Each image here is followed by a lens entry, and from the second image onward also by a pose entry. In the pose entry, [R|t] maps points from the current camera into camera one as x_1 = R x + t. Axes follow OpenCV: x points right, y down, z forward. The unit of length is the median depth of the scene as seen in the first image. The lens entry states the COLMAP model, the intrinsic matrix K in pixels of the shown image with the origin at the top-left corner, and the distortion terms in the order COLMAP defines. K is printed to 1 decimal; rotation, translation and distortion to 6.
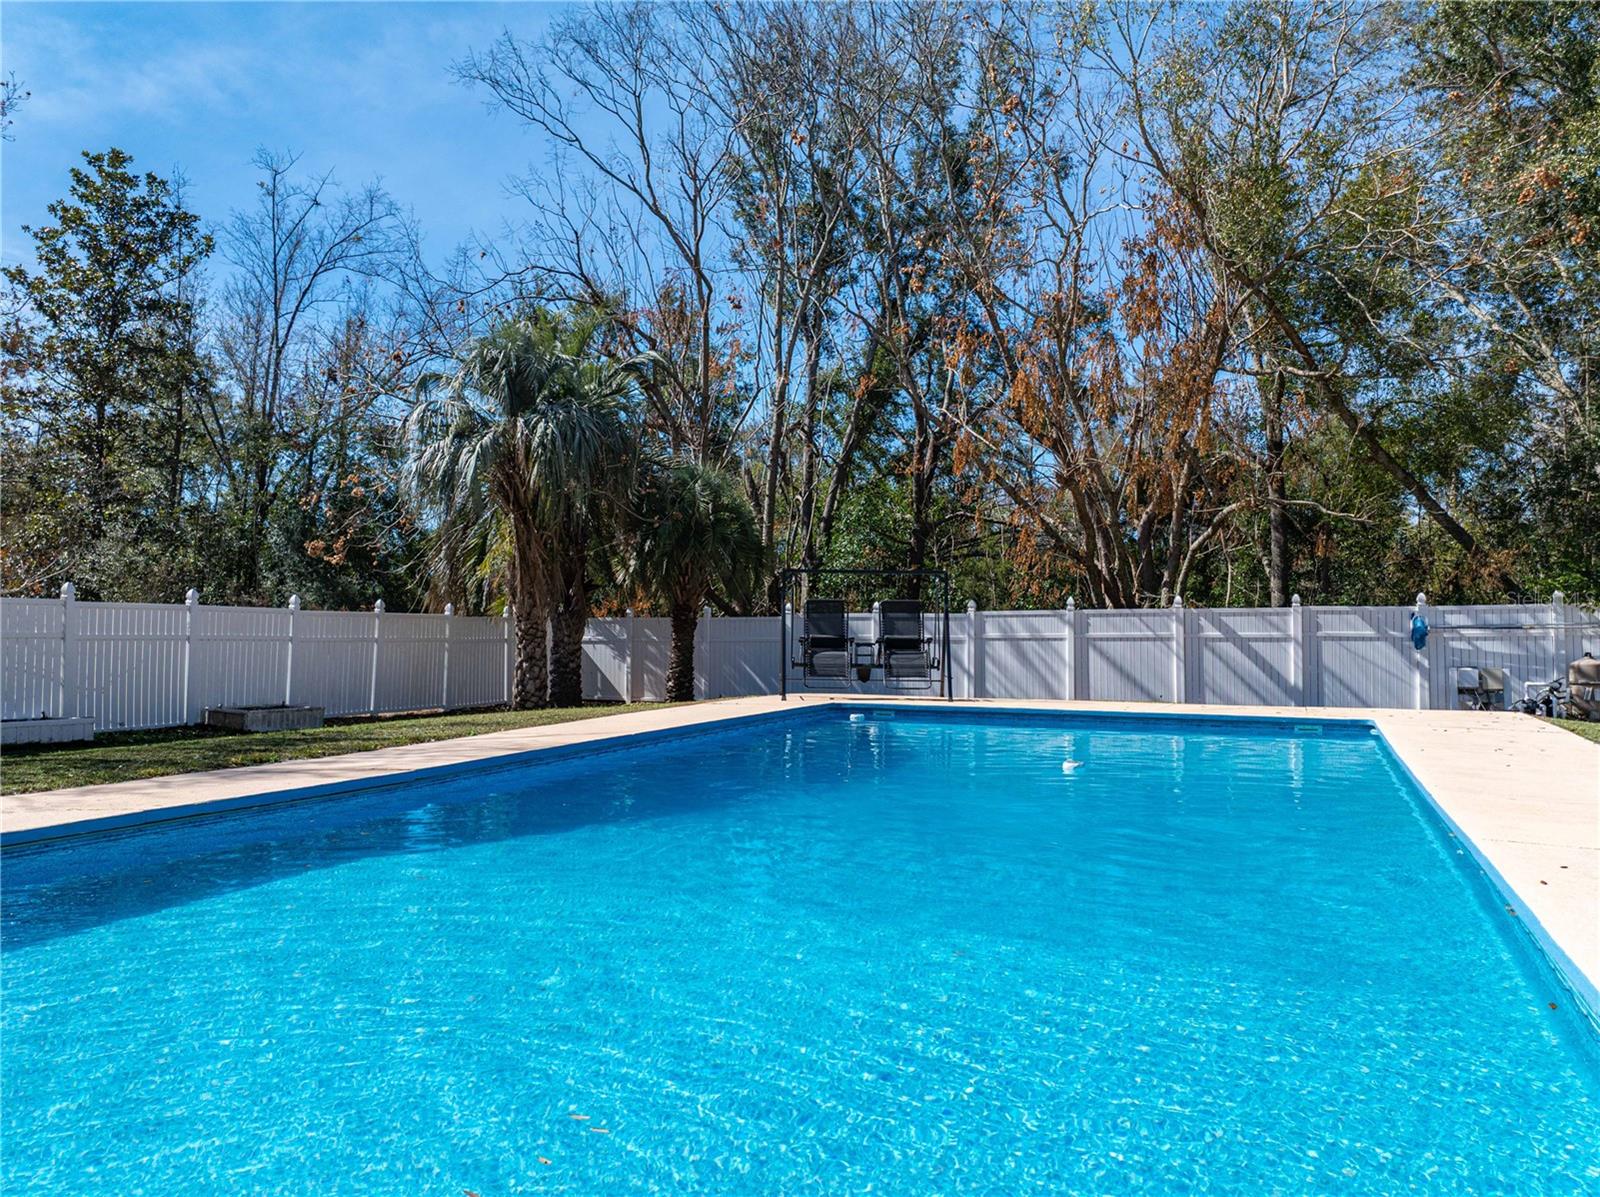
lens RADIAL K [[1136.3, 0, 794.1], [0, 1136.3, 603.8], [0, 0, 1]] dist [-0.047016, 0.018429]
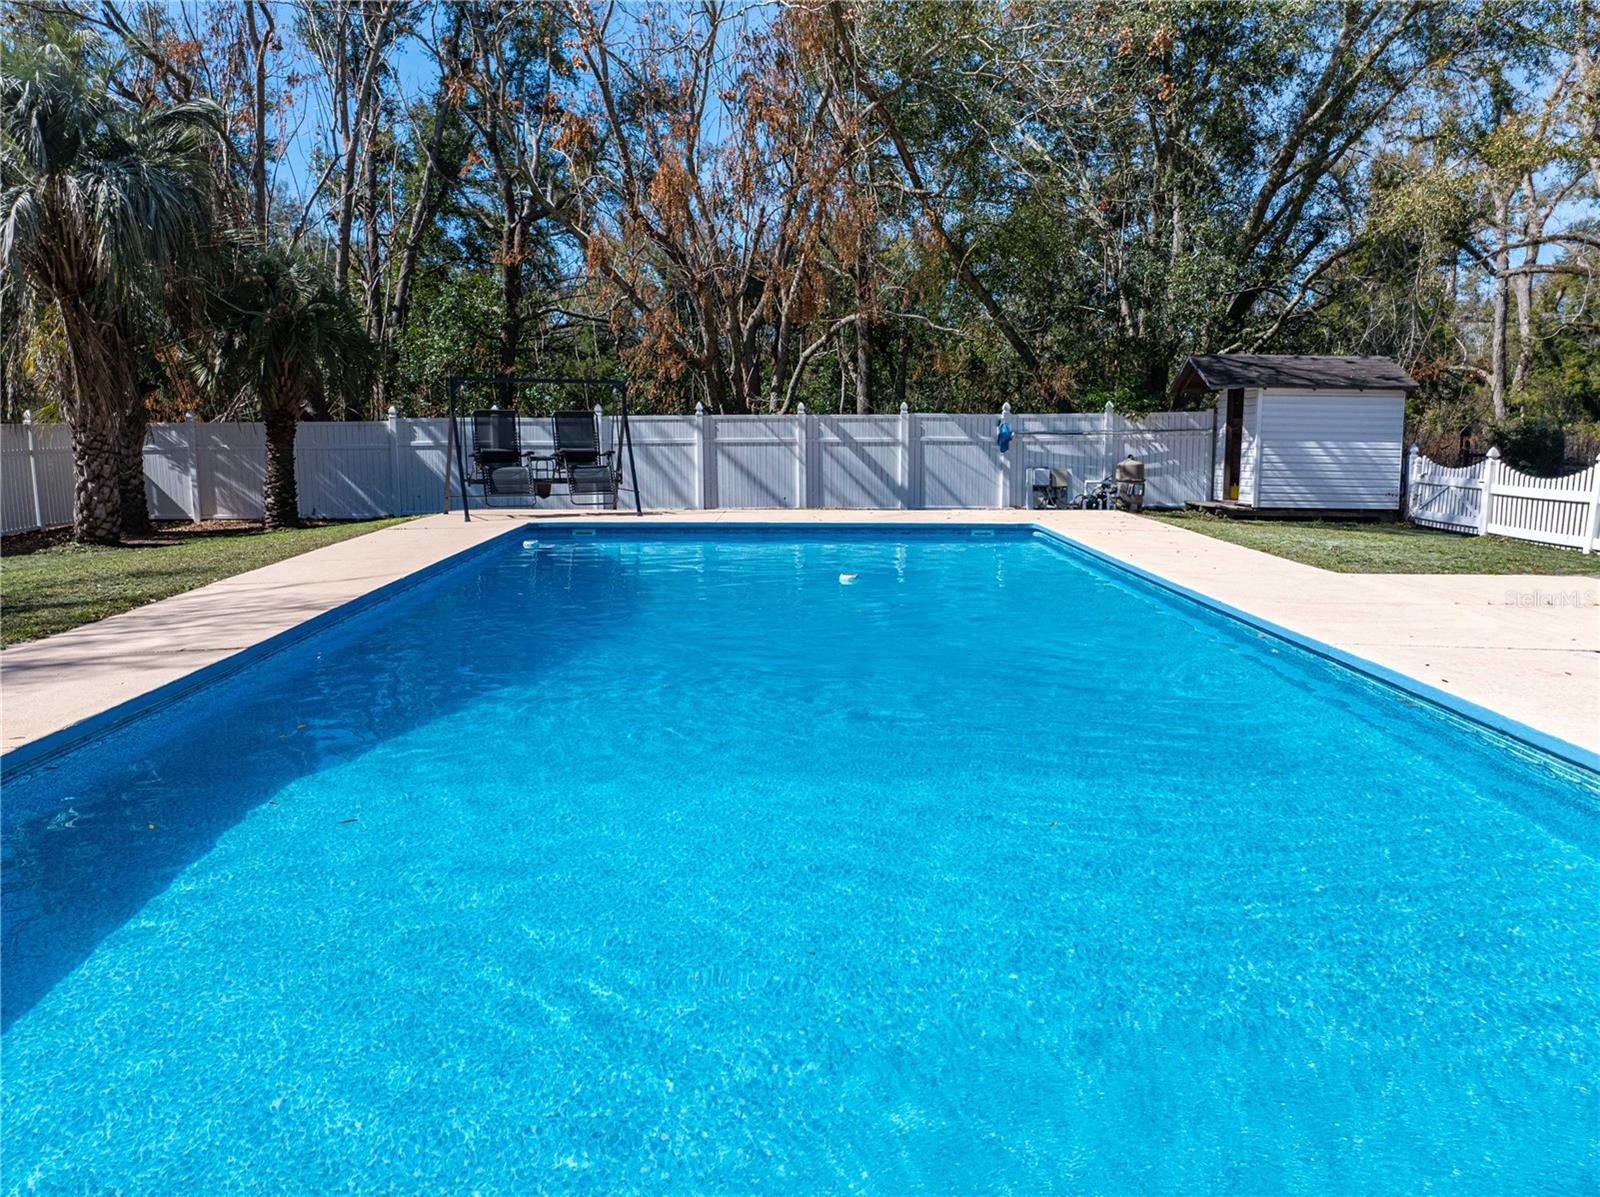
lens RADIAL K [[1136.3, 0, 803.1], [0, 1136.3, 613.5], [0, 0, 1]] dist [-0.047016, 0.018429]
pose [[0.904410, -0.073016, 0.420371, -0.112561], [-0.009551, 0.981537, 0.191036, -0.015224], [-0.426559, -0.176790, 0.887014, 0.028399]]
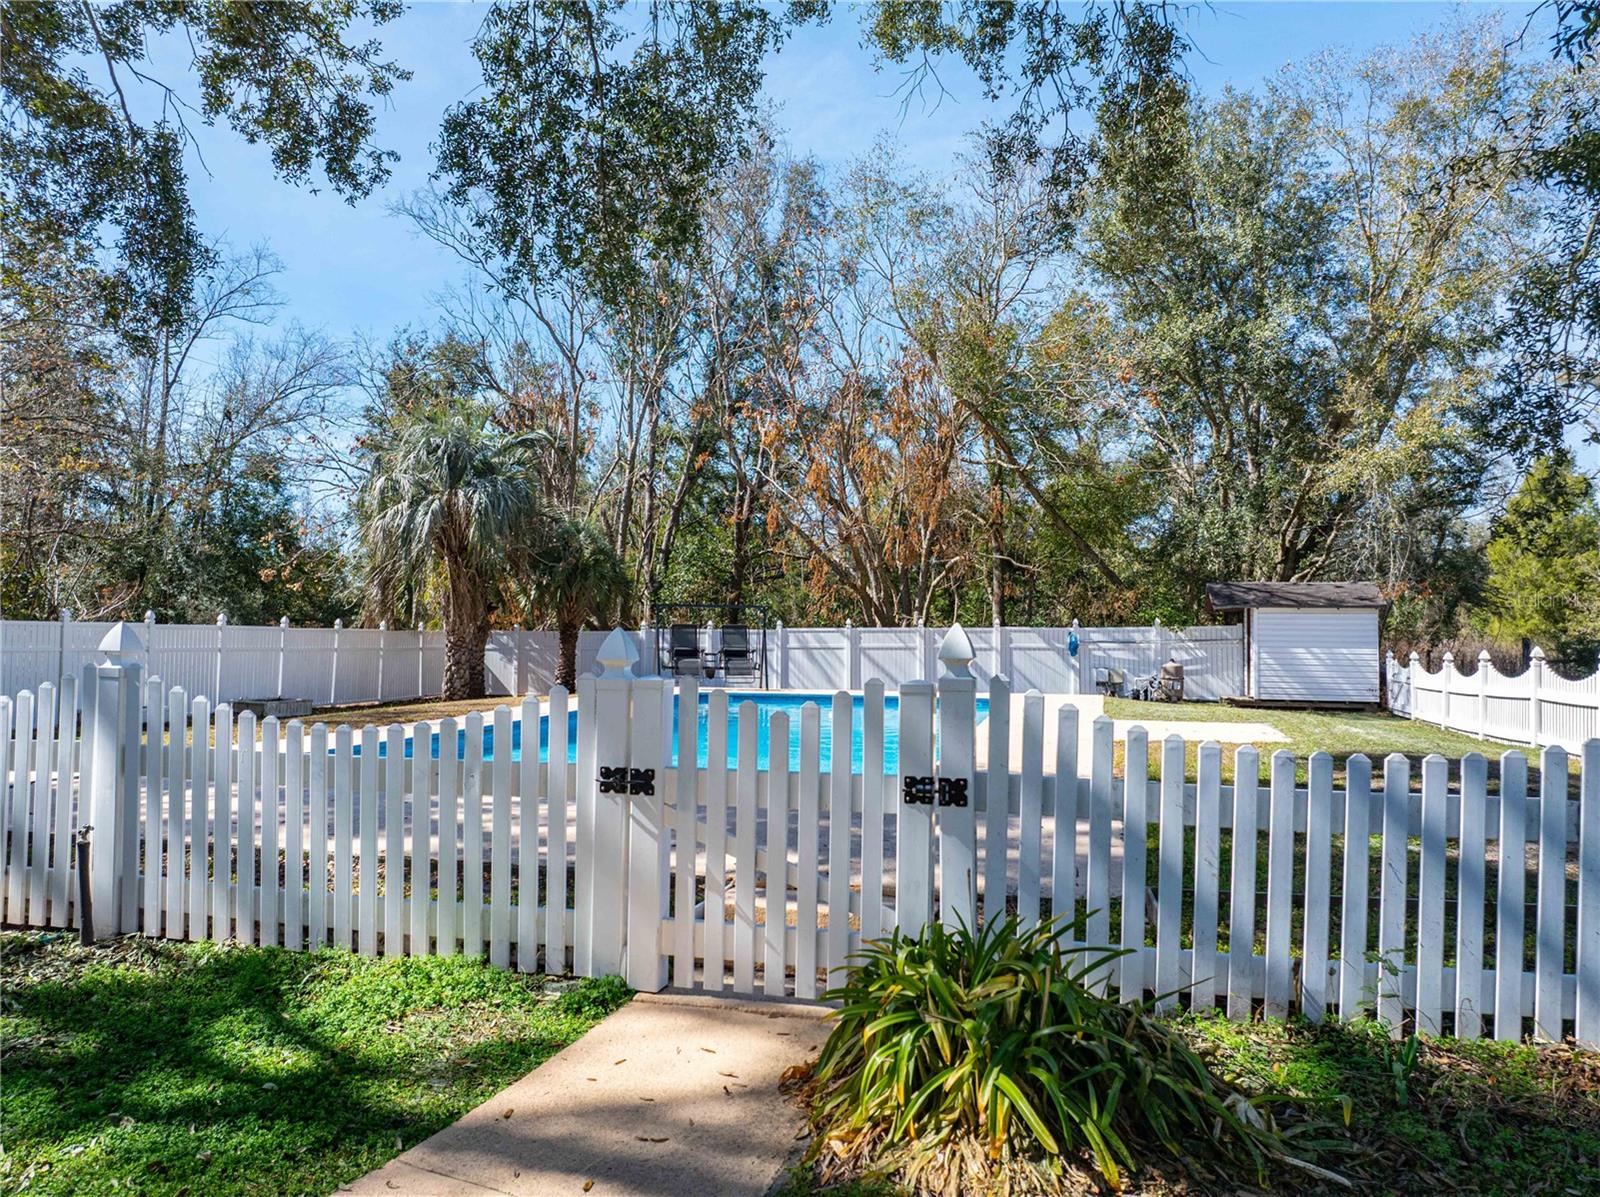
lens RADIAL K [[1136.3, 0, 792.8], [0, 1136.3, 609.2], [0, 0, 1]] dist [-0.047016, 0.018429]
pose [[0.985417, 0.005766, 0.170060, -0.066466], [-0.006498, 0.999972, 0.003748, -0.023224], [-0.170034, -0.004799, 0.985427, -0.390260]]
